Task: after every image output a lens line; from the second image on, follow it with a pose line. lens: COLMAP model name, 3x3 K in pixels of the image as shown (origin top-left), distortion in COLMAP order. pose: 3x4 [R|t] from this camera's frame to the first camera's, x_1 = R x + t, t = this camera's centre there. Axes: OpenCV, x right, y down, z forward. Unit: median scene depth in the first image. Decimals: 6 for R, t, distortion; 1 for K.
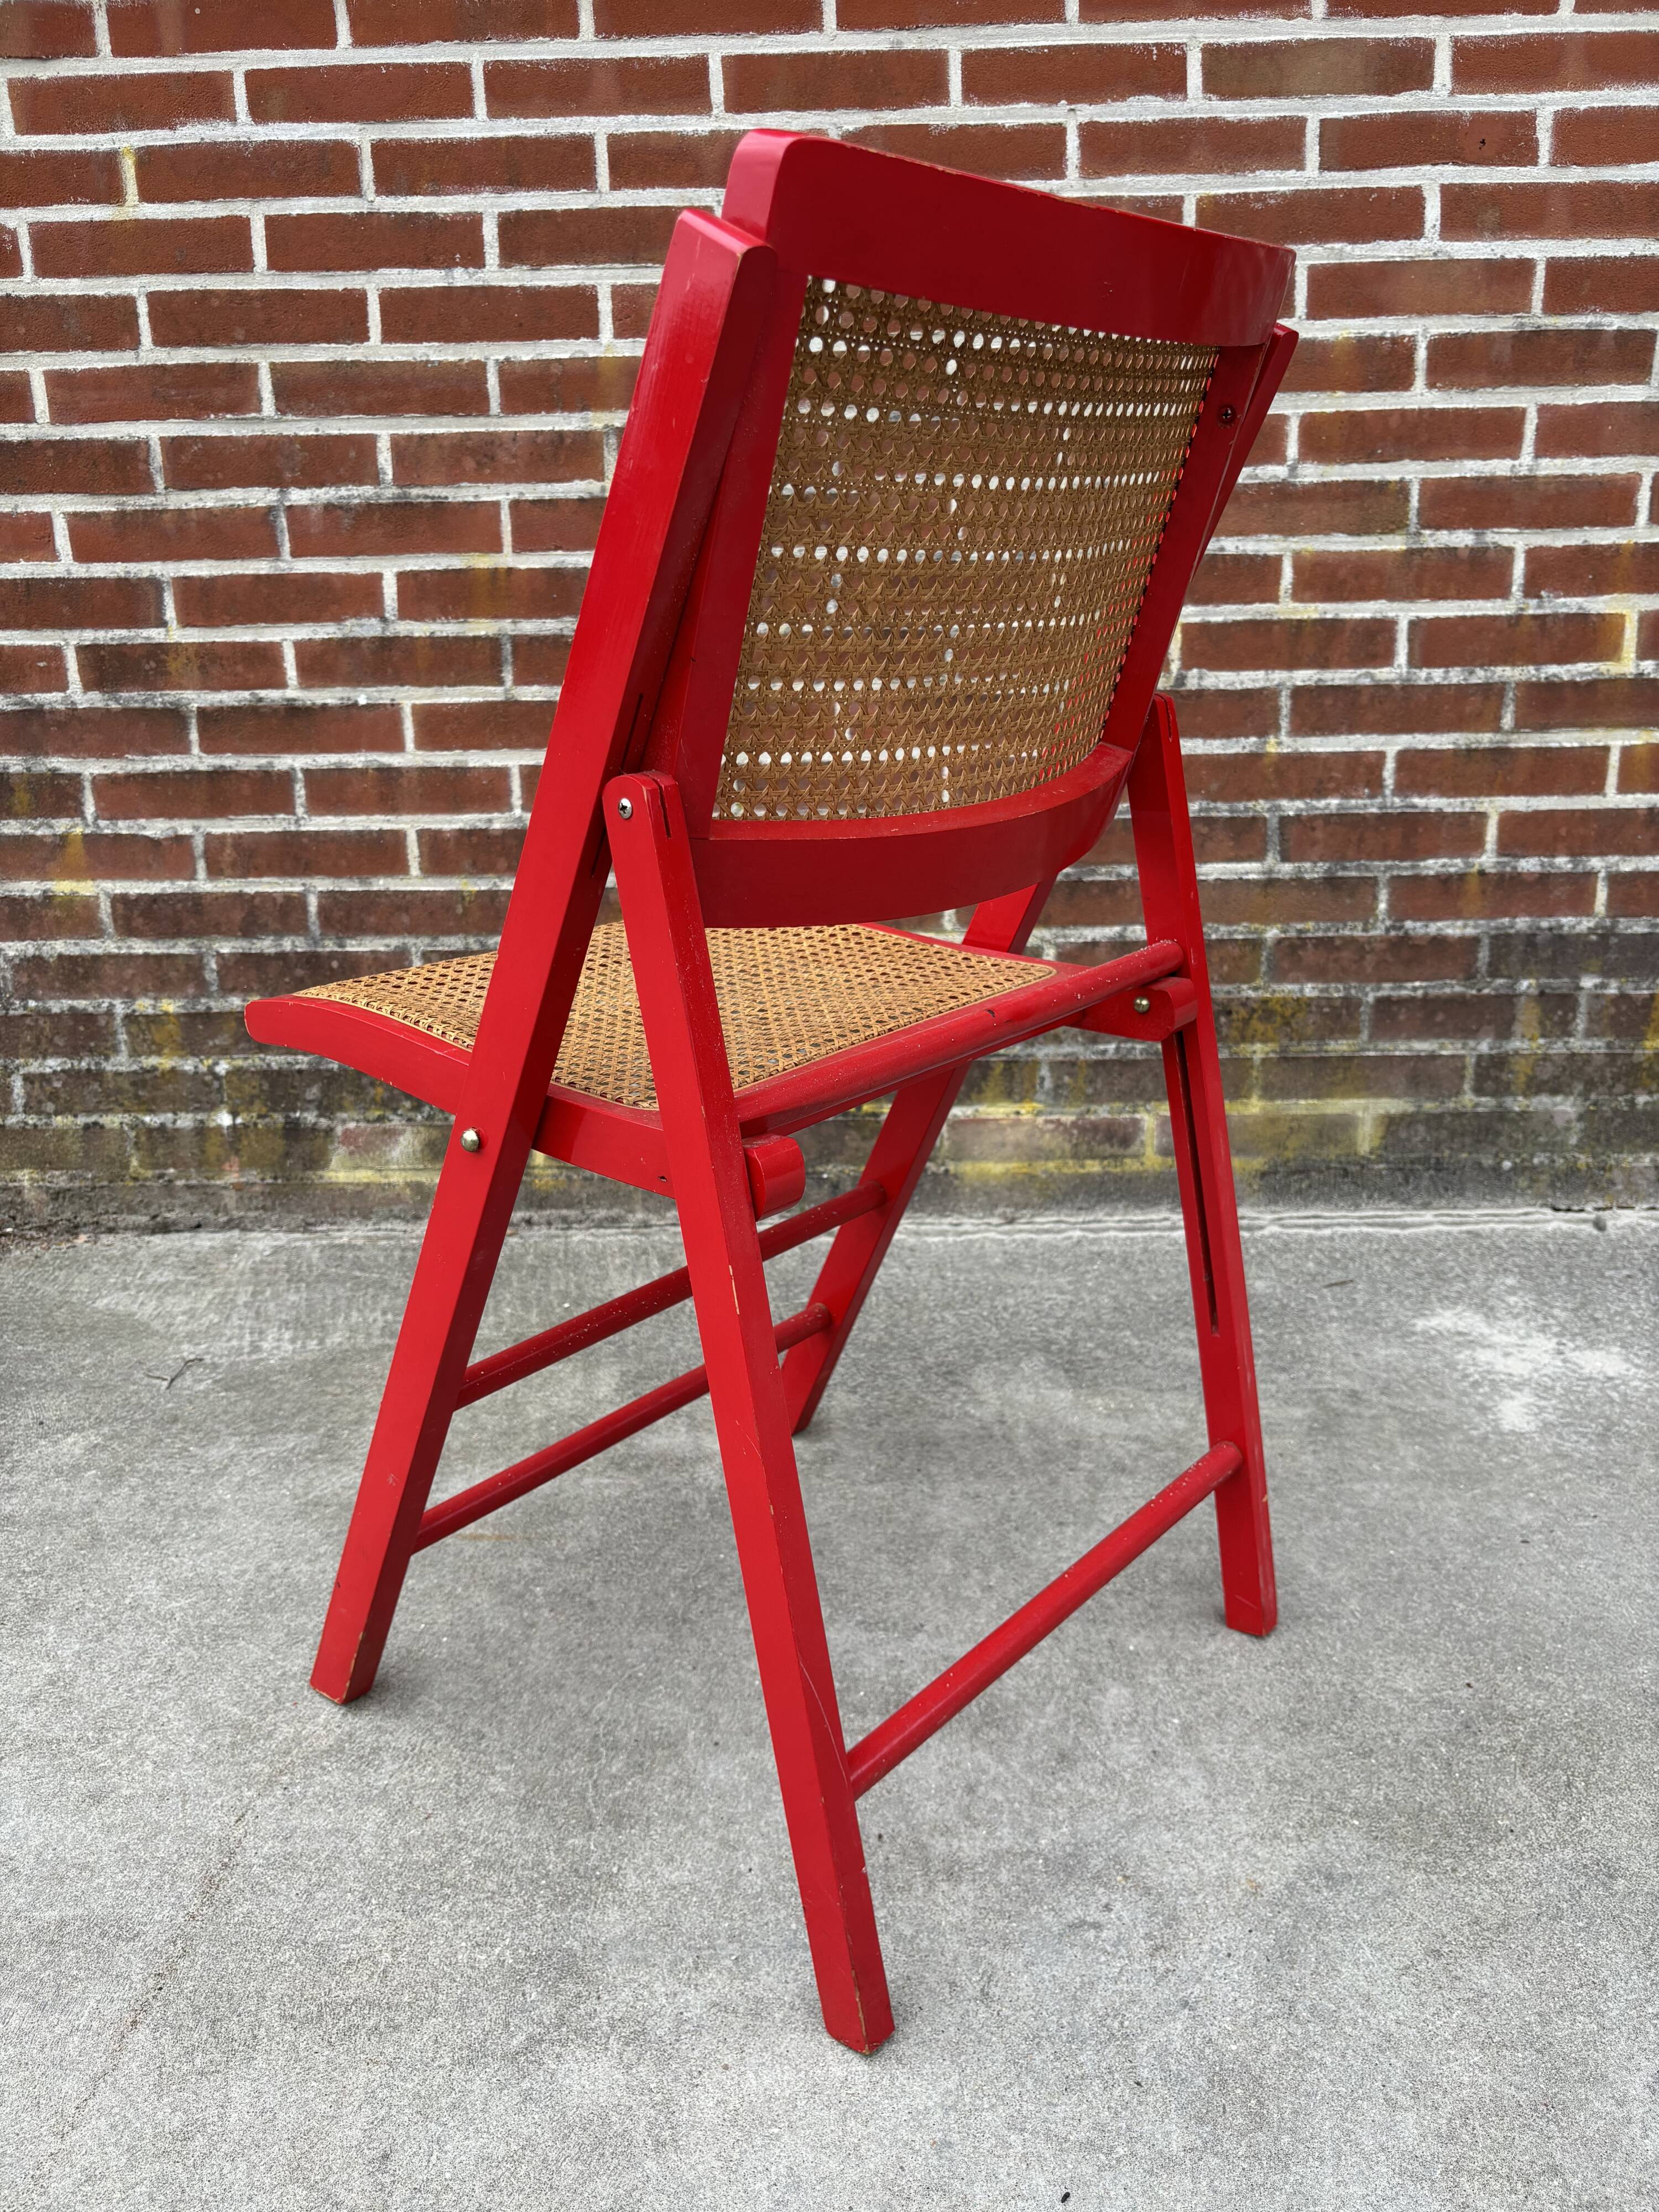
lens RADIAL K [[1657.7, 0, 826.5], [0, 1657.7, 1105.5], [0, 0, 1]] dist [0.004724, 0.009114]
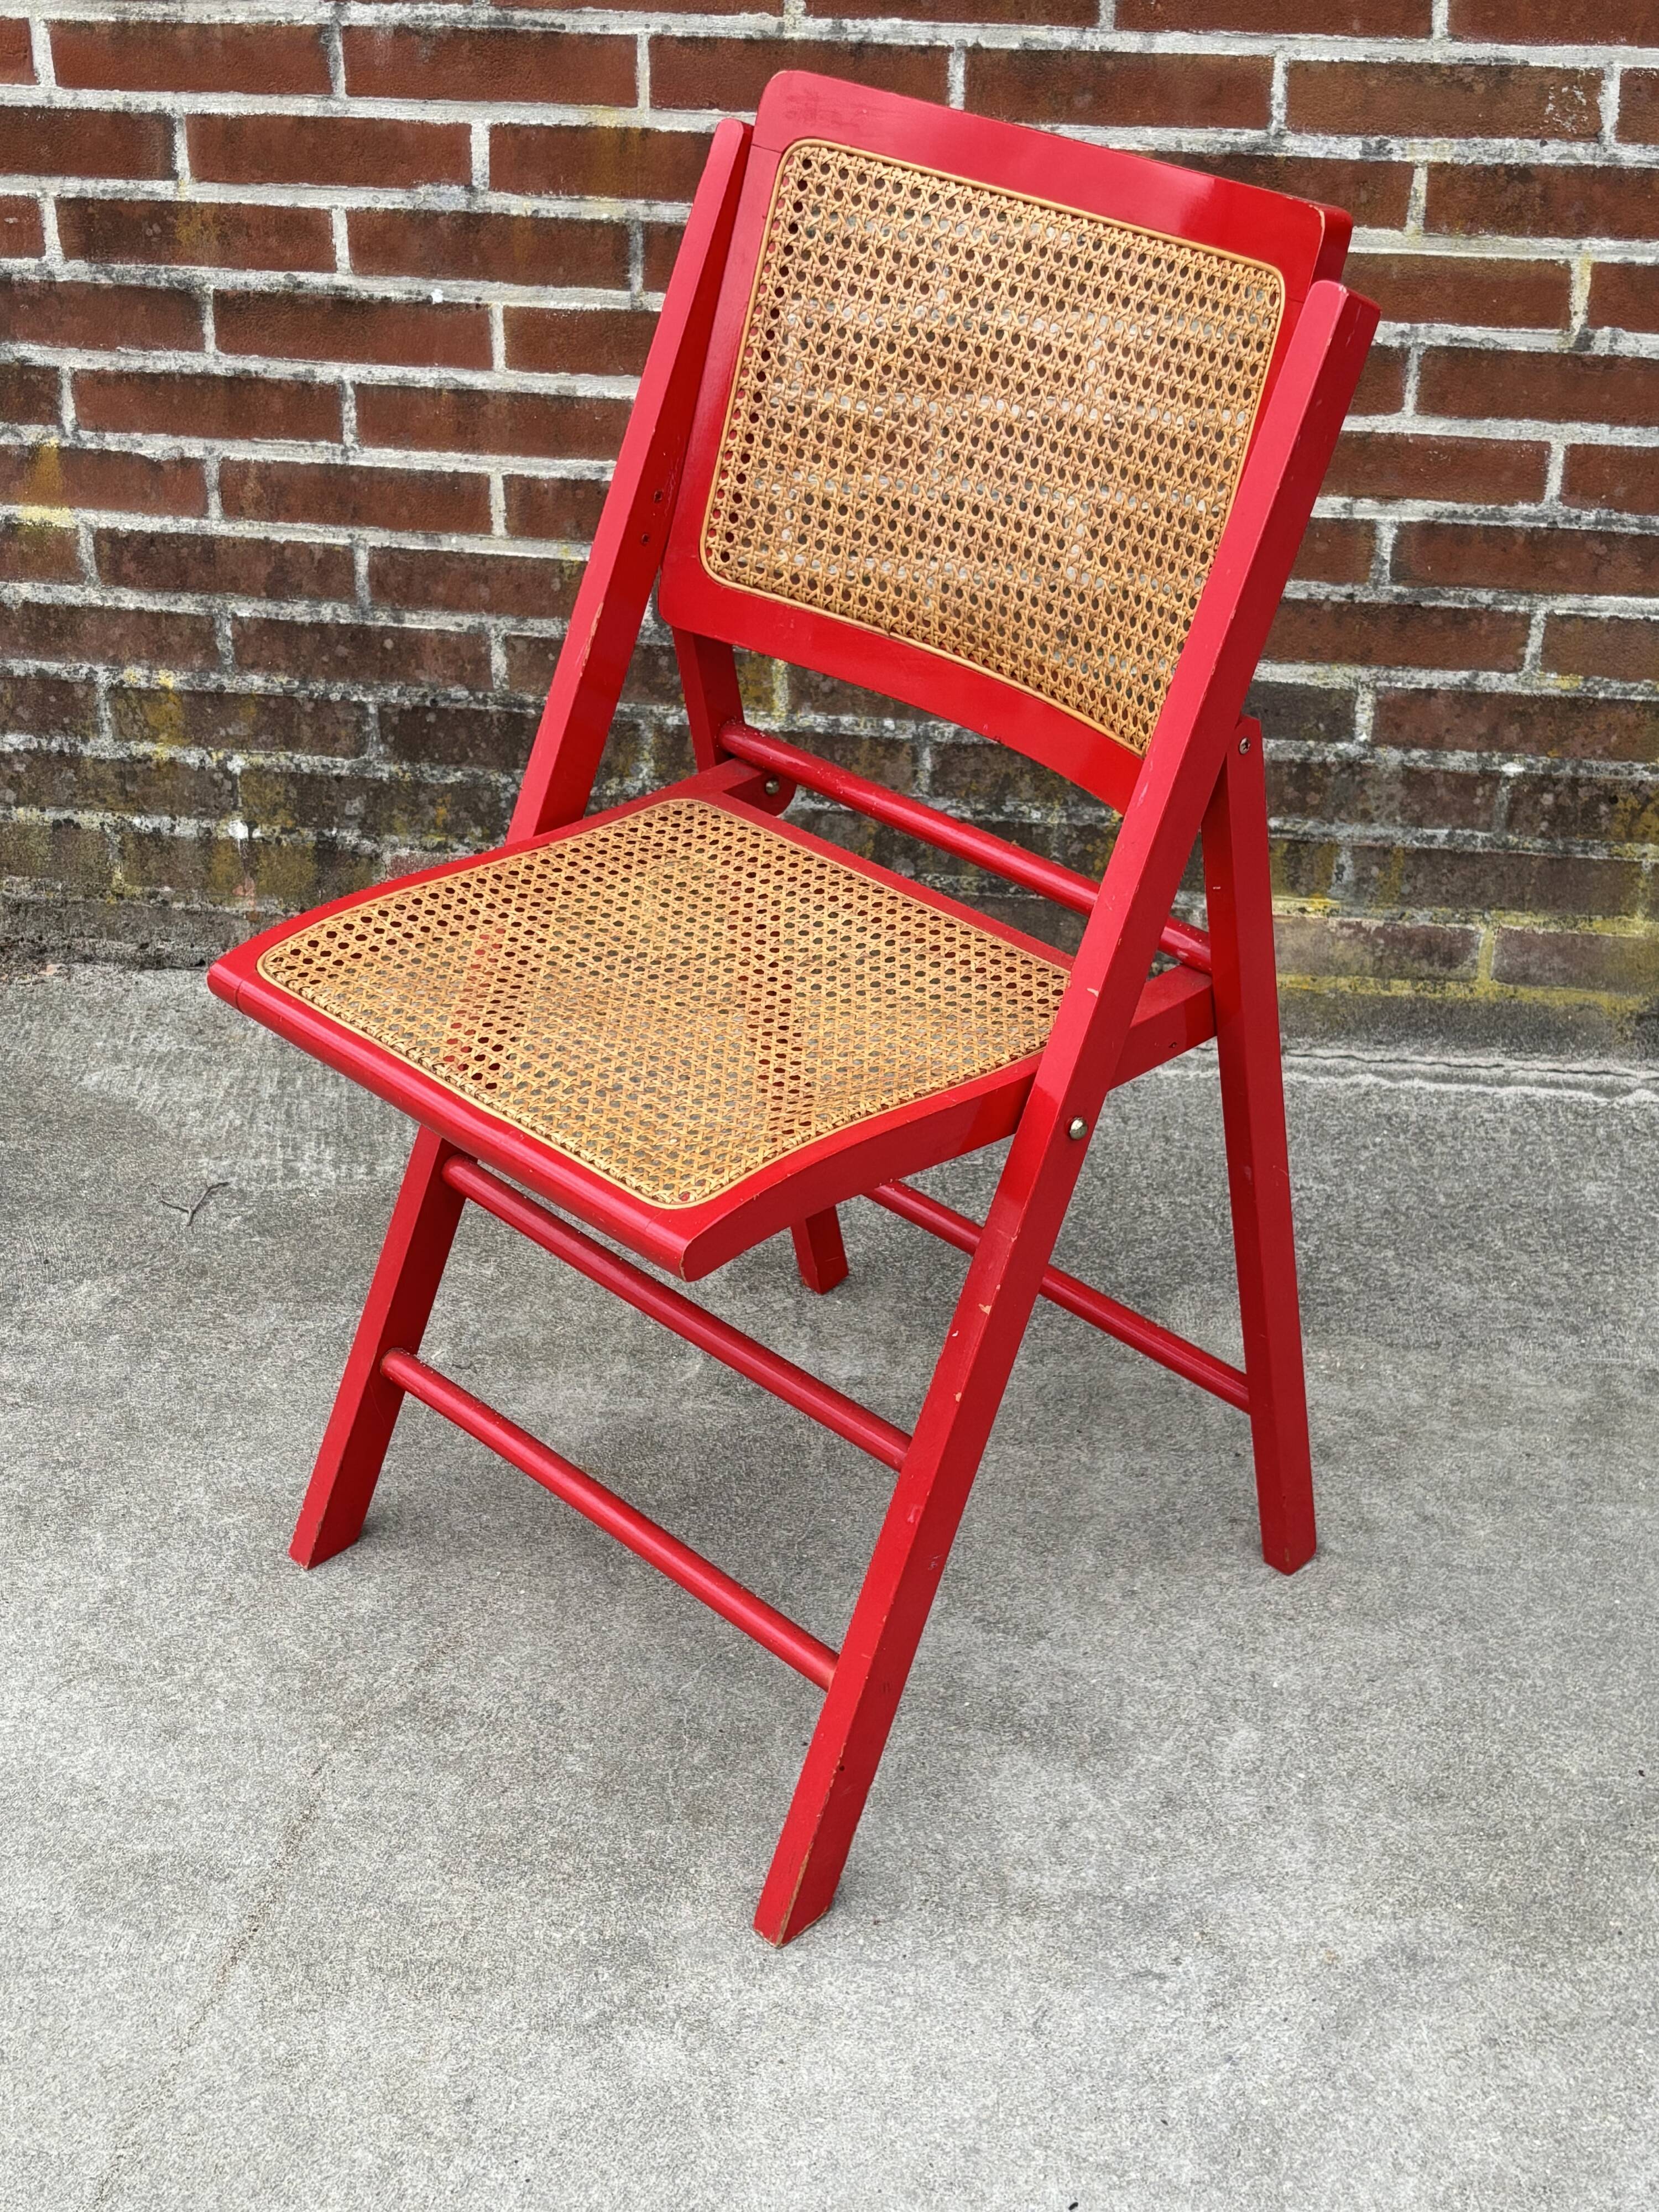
lens RADIAL K [[3049.6, 0, 818.5], [0, 3049.6, 1094.4], [0, 0, 1]] dist [0.239639, -0.889370]
pose [[0.991157, 0.084707, -0.102137, 0.053132], [-0.059428, 0.971589, 0.229090, -0.224923], [0.118641, -0.220995, 0.968032, -0.365822]]
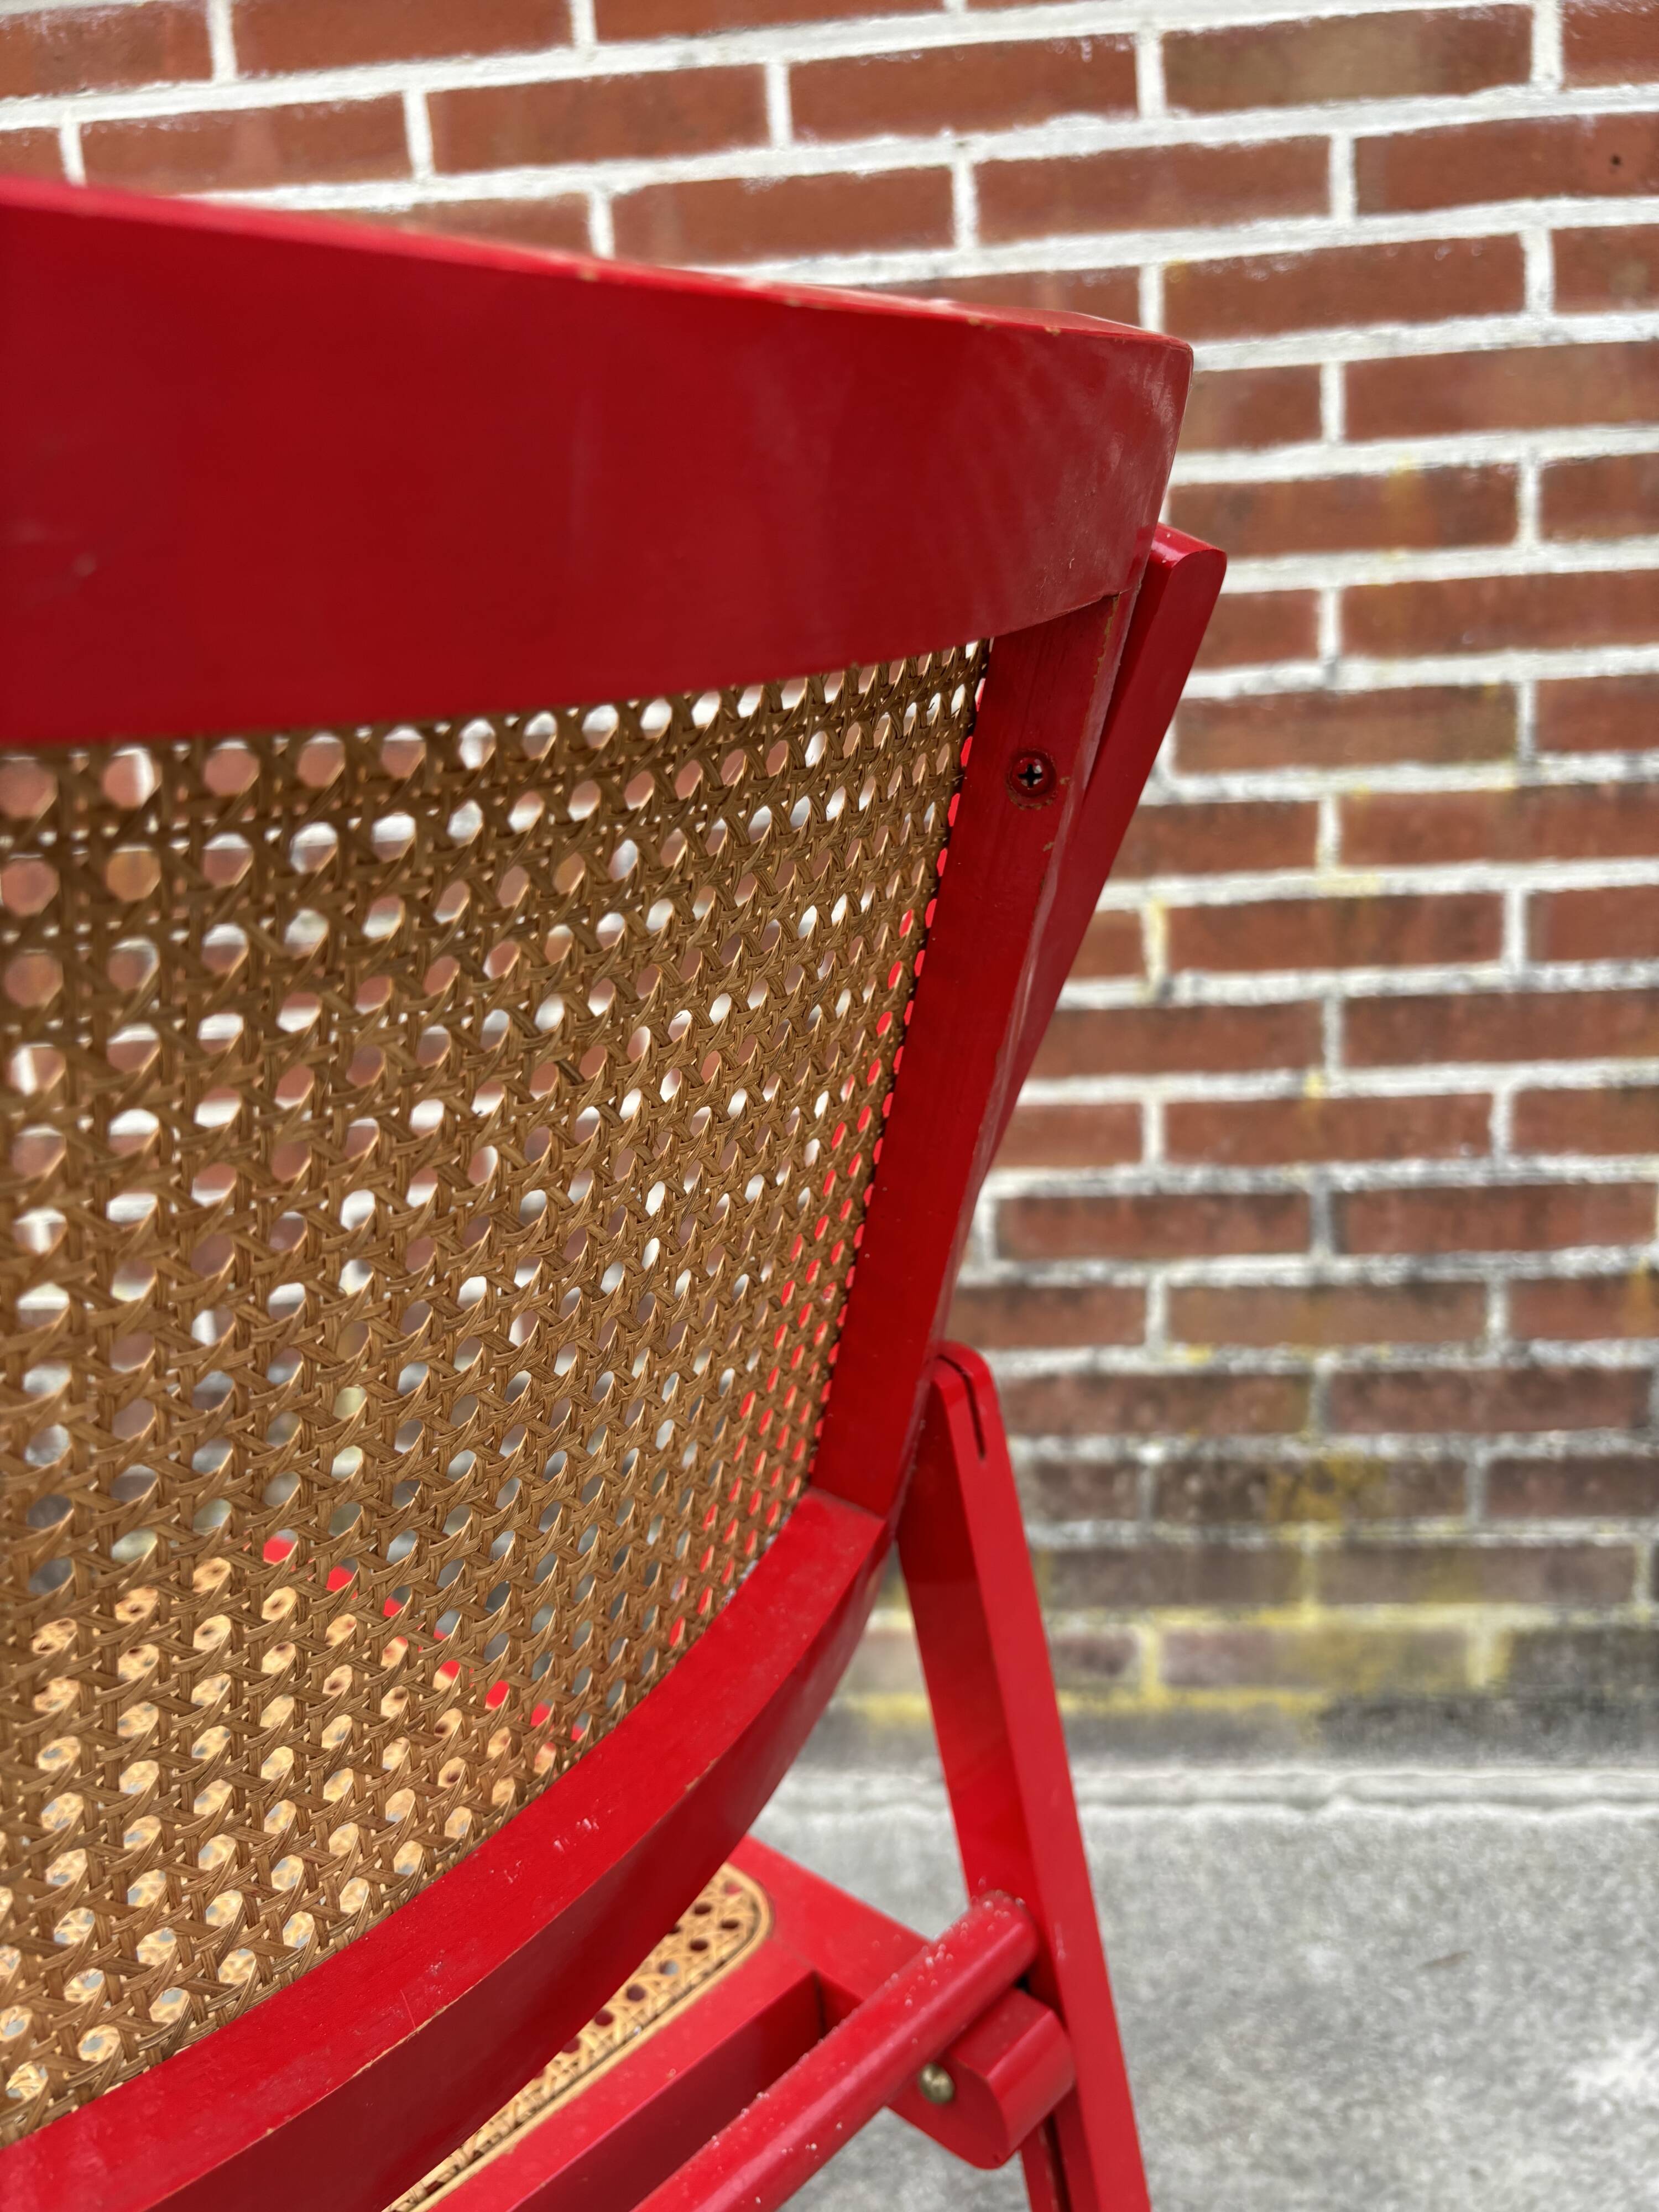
lens RADIAL K [[1712.0, 0, 810.2], [0, 1712.0, 1120.1], [0, 0, 1]] dist [-0.001700, -0.010291]
pose [[0.998082, -0.017354, -0.059424, 0.111626], [0.014435, 0.998685, -0.049196, -0.172607], [0.060200, 0.048244, 0.997020, 0.323677]]
